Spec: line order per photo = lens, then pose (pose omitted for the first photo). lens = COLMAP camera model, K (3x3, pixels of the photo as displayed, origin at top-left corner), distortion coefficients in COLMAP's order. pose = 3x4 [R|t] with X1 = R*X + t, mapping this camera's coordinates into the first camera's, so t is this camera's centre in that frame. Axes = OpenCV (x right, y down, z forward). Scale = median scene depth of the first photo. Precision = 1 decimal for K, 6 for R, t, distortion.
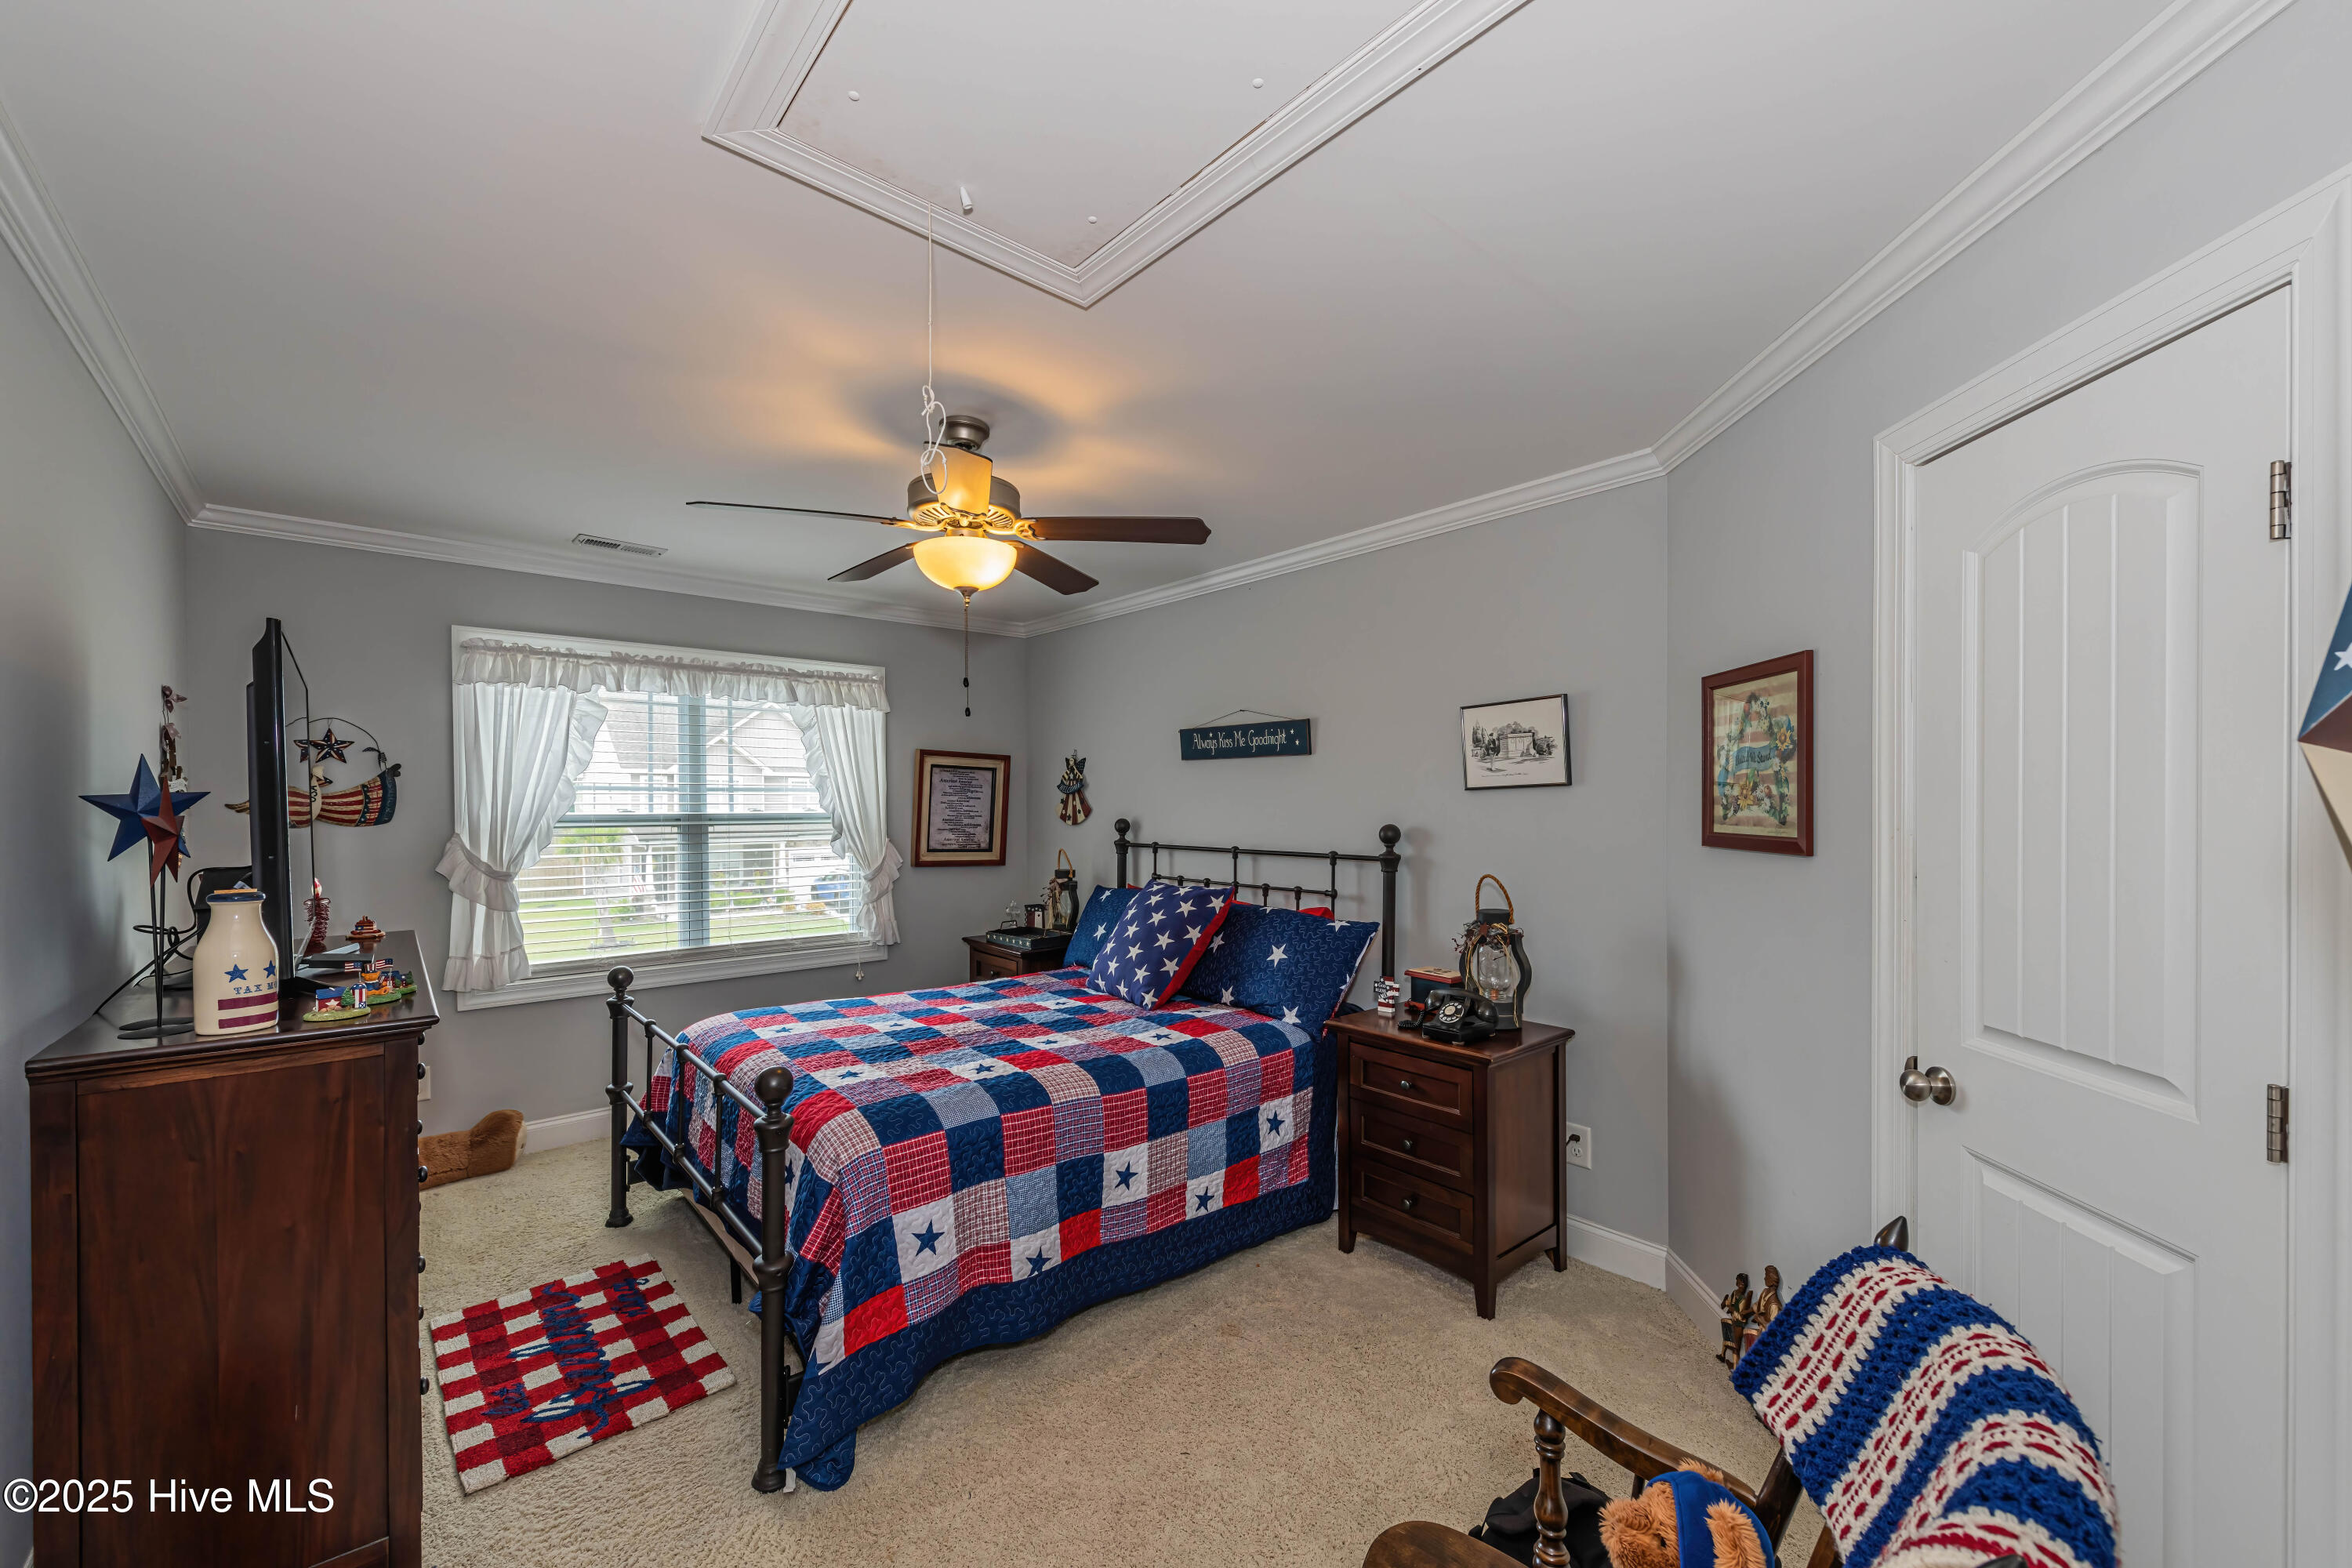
lens RADIAL K [[917.7, 0, 1191.0], [0, 917.7, 806.6], [0, 0, 1]] dist [0.012163, -0.004868]
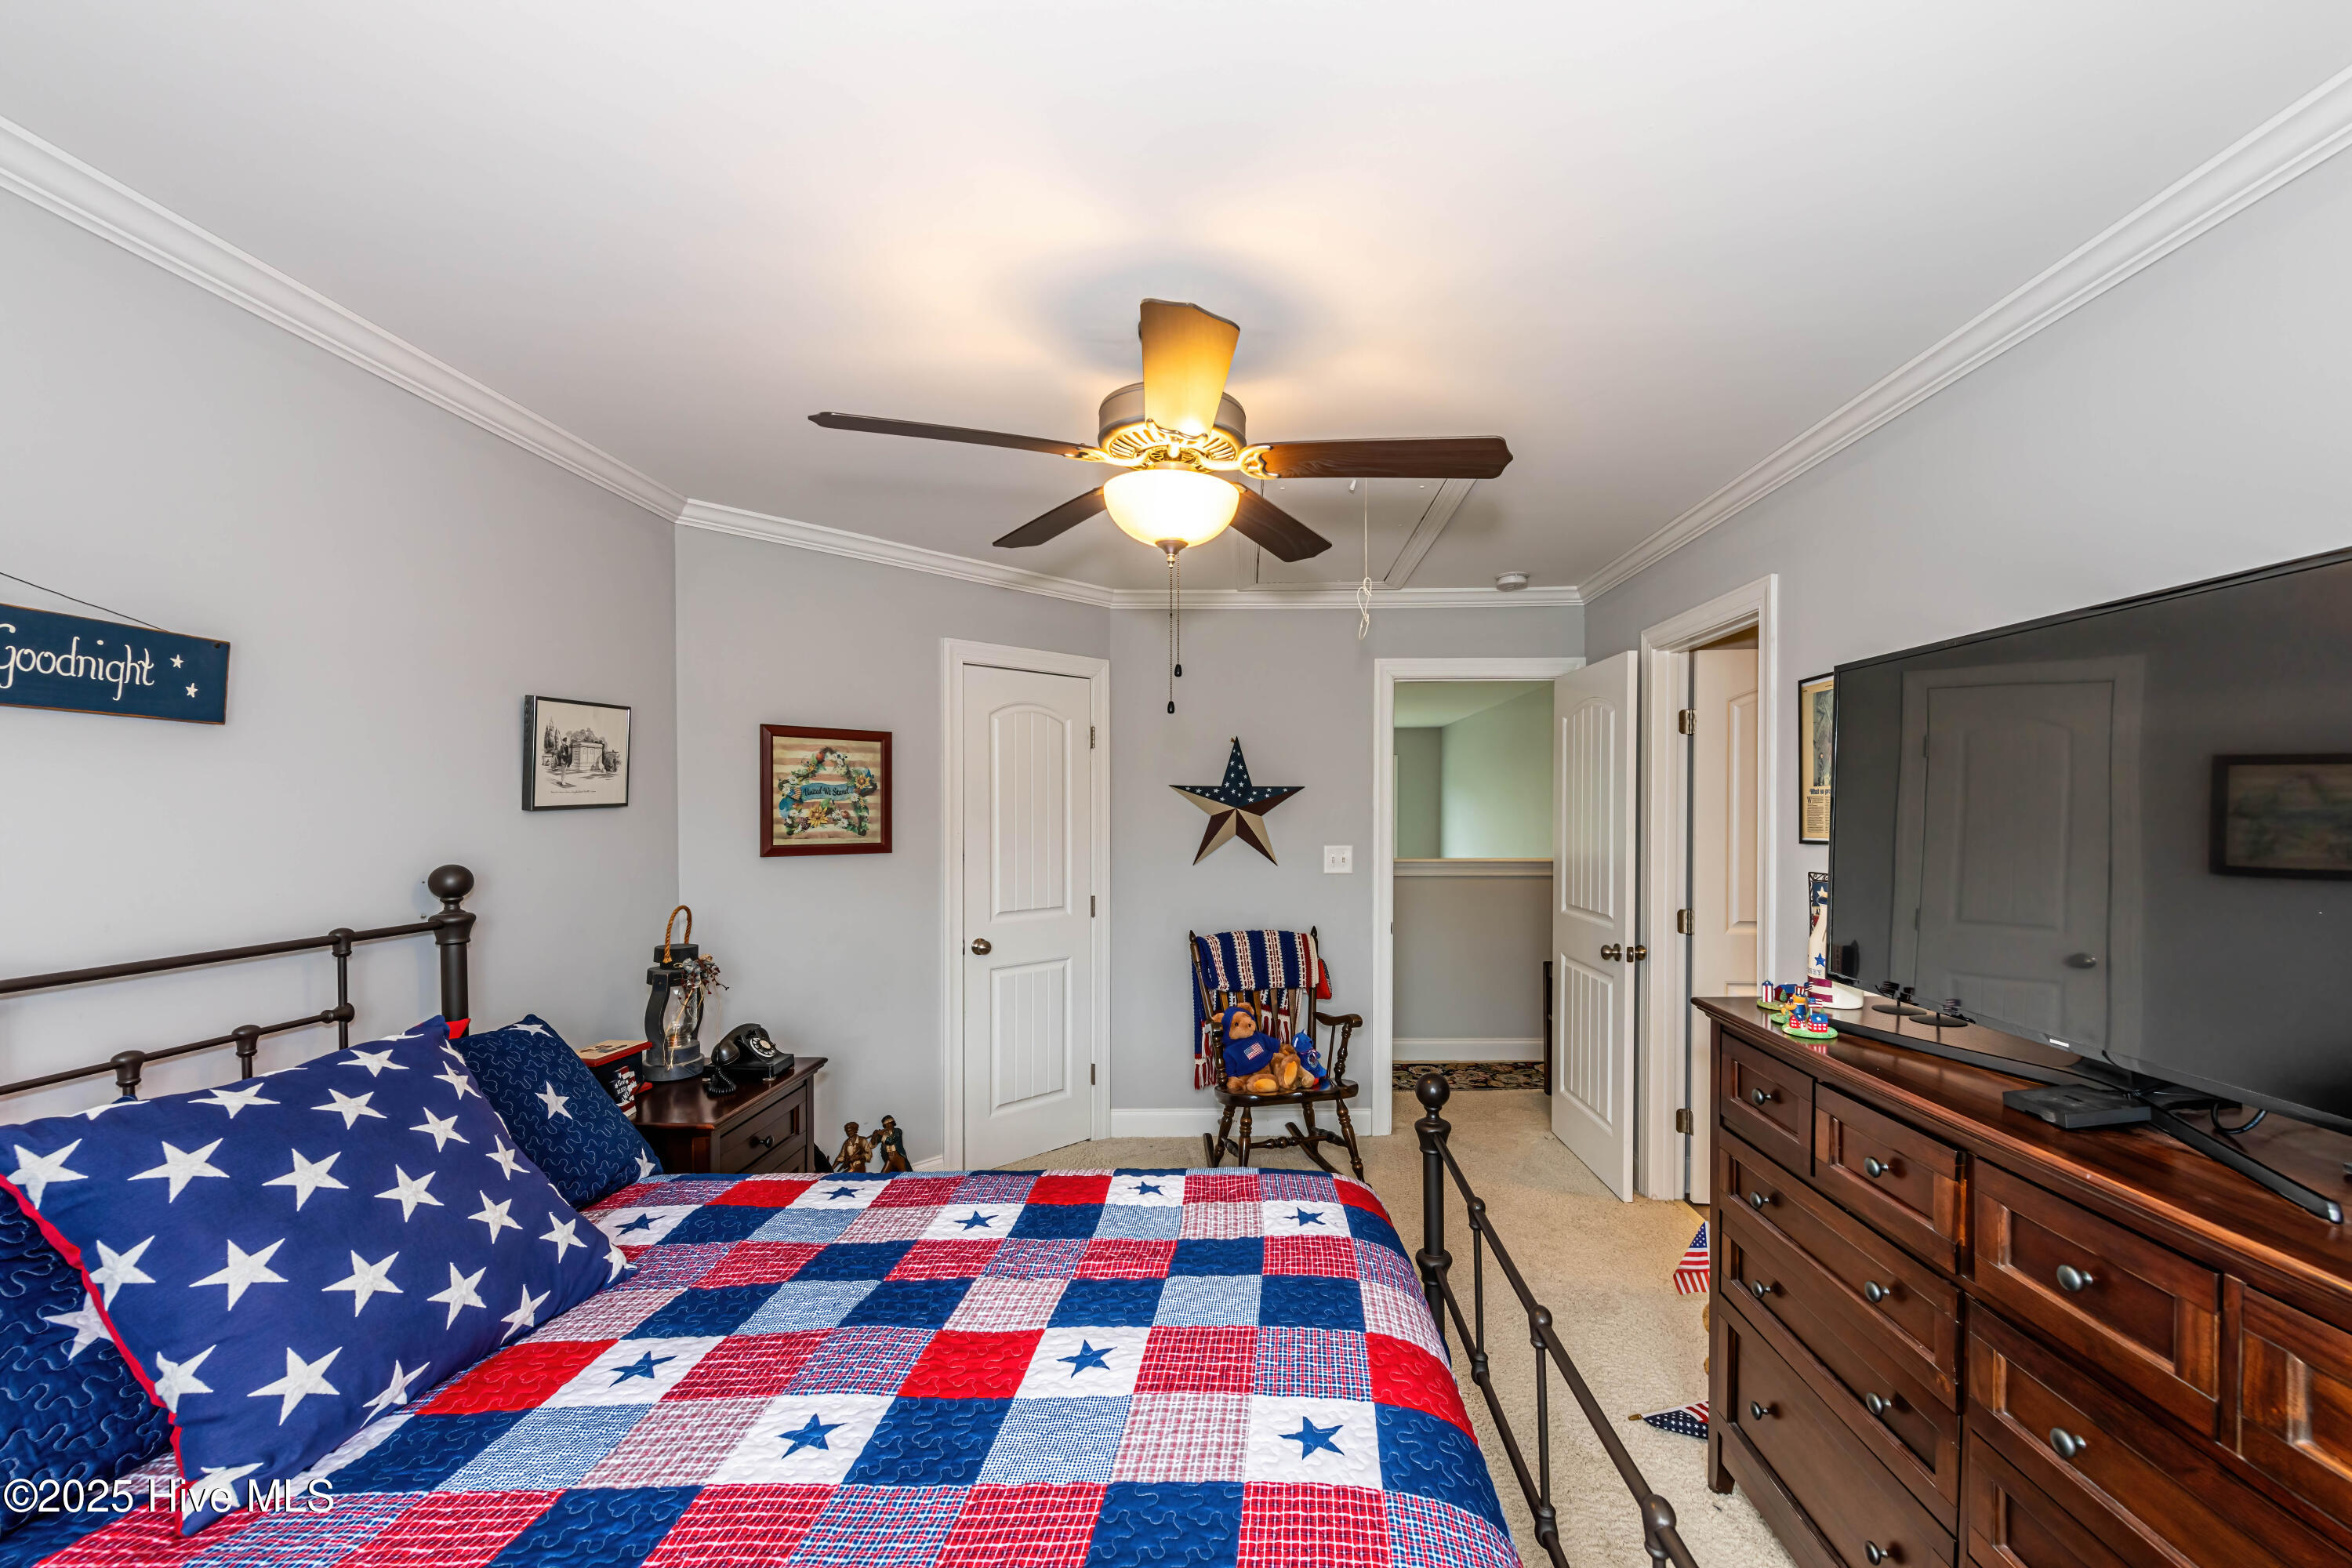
lens RADIAL K [[928.2, 0, 1211.7], [0, 928.2, 811.0], [0, 0, 1]] dist [0.013783, -0.004447]
pose [[-0.717139, 0.003031, 0.696924, -0.611525], [0.007099, 0.999970, 0.002956, -0.015693], [-0.696894, 0.007068, -0.717139, 1.168350]]
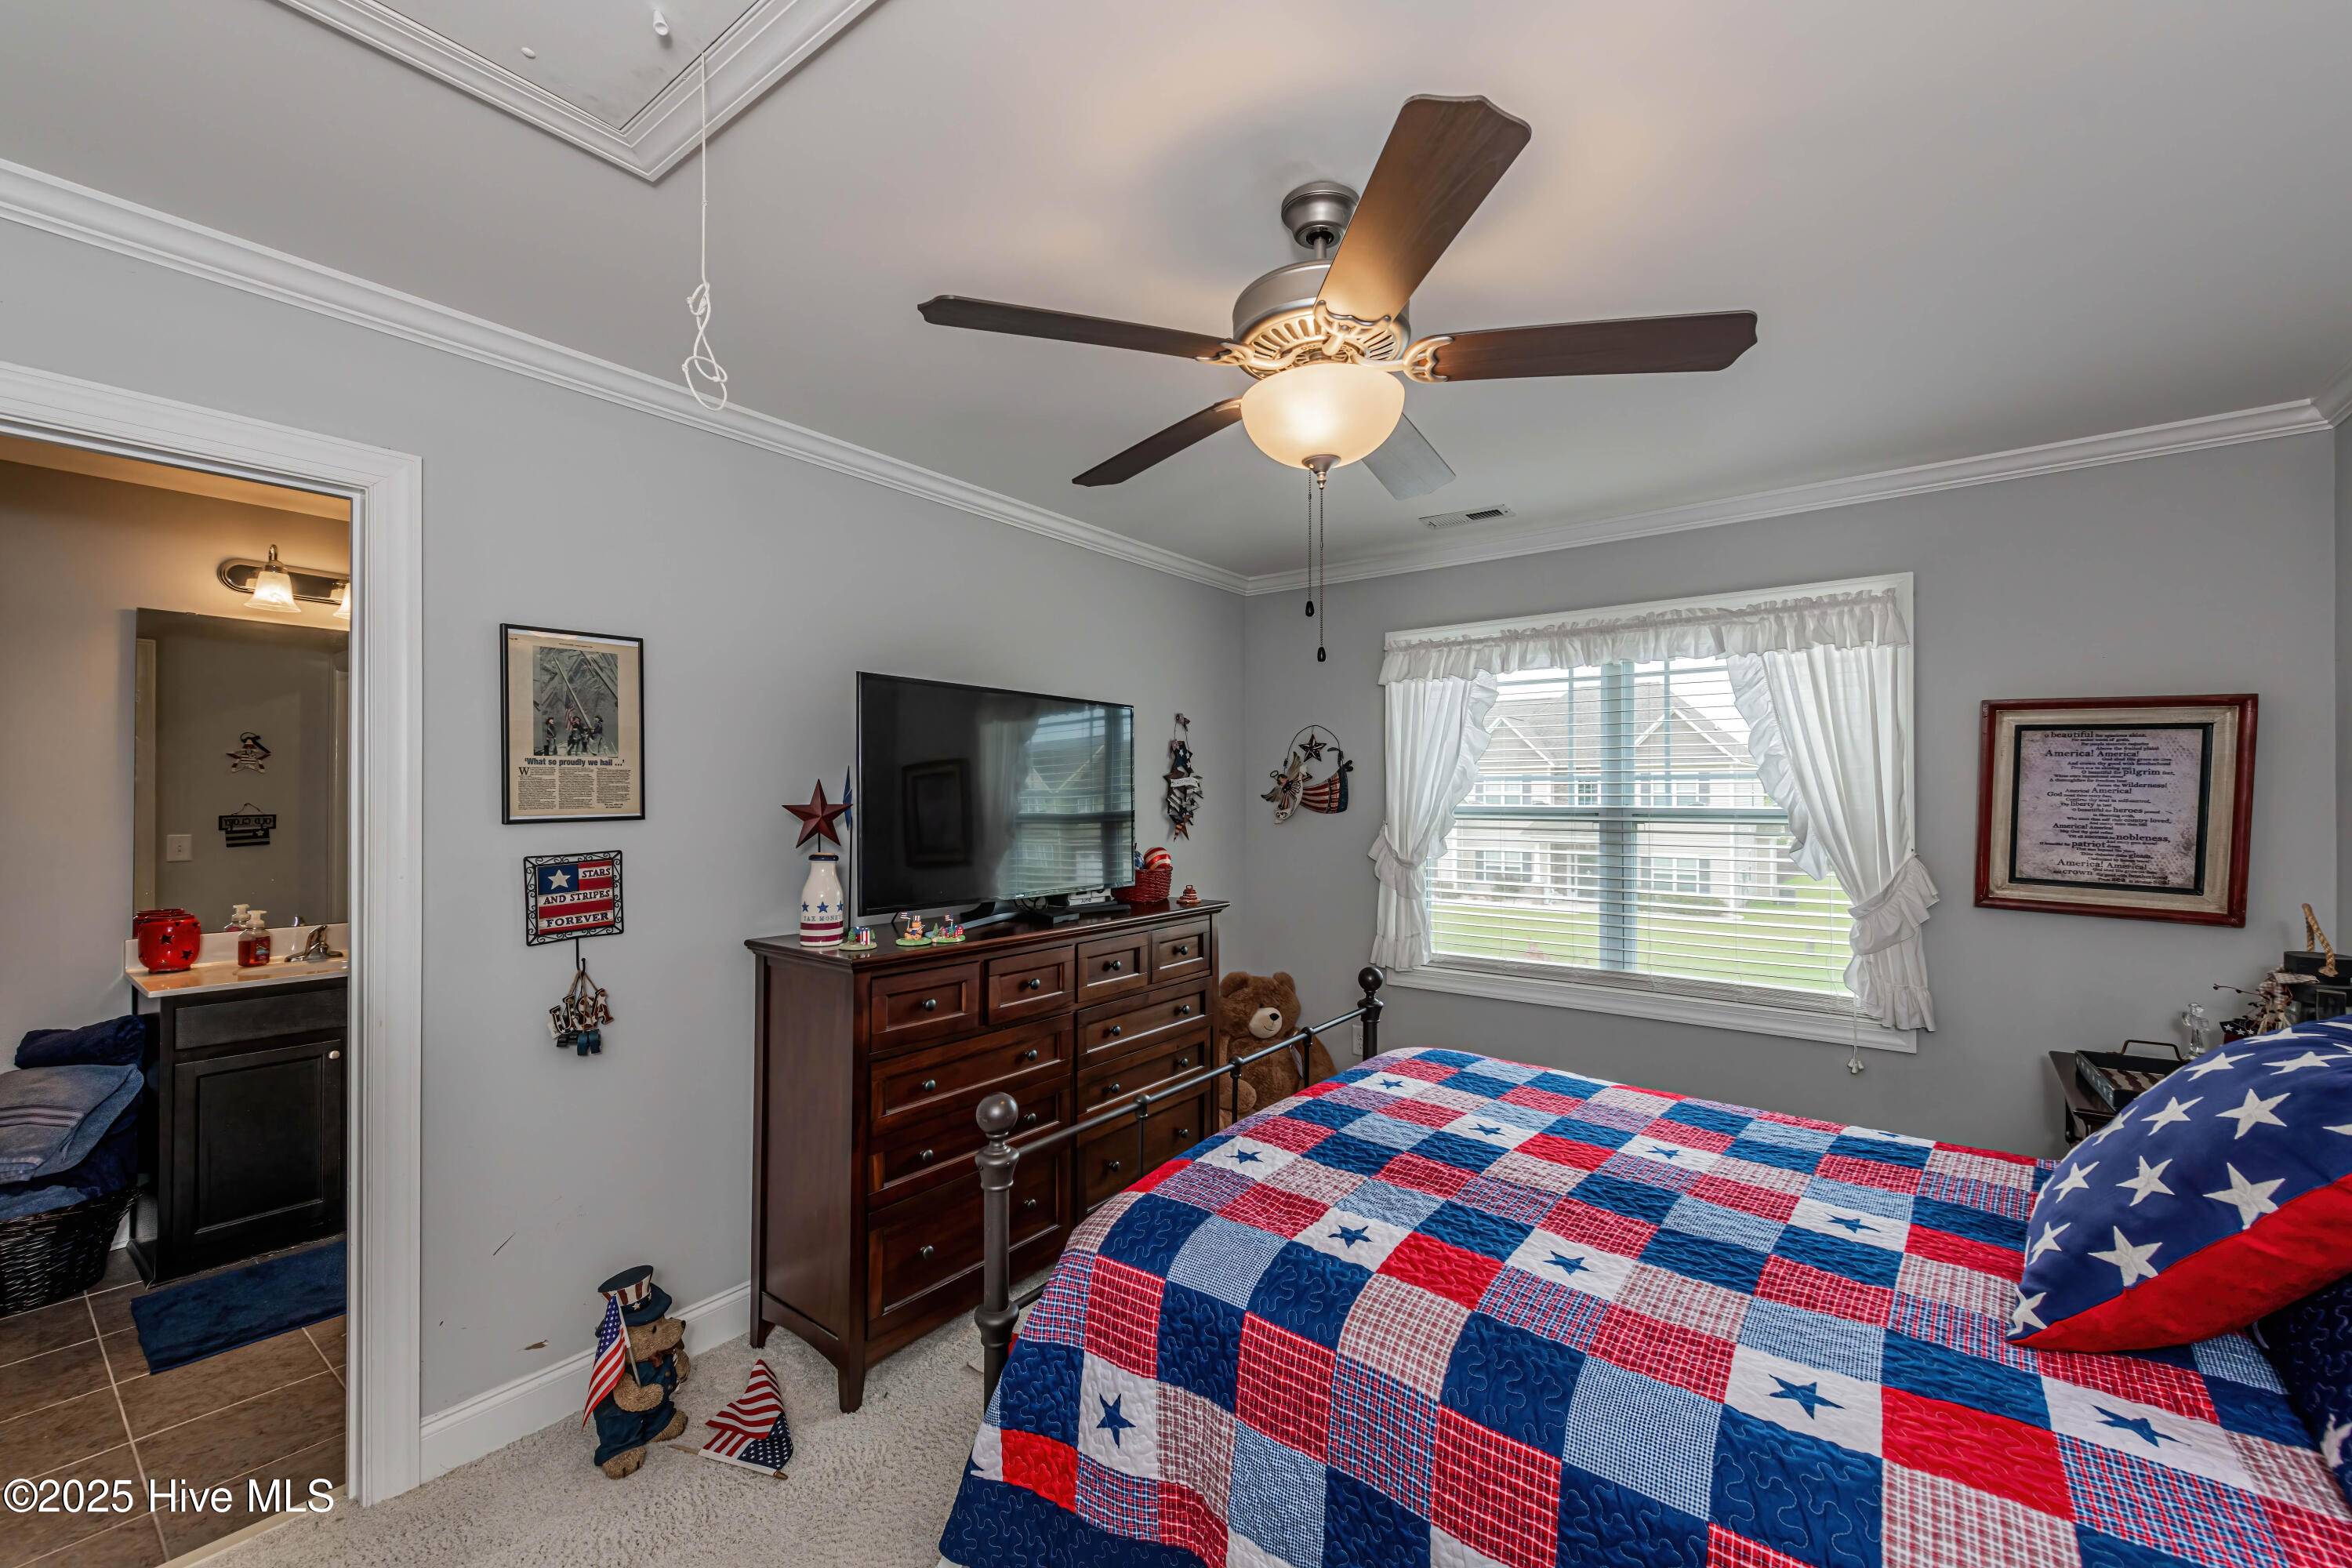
lens RADIAL K [[948.6, 0, 1176.0], [0, 948.6, 784.0], [0, 0, 1]] dist [0.011736, -0.005515]
pose [[0.182769, -0.007666, -0.983126, 0.292015], [-0.003293, 0.999959, -0.008409, -0.006269], [0.983150, 0.004774, 0.182736, 0.599653]]
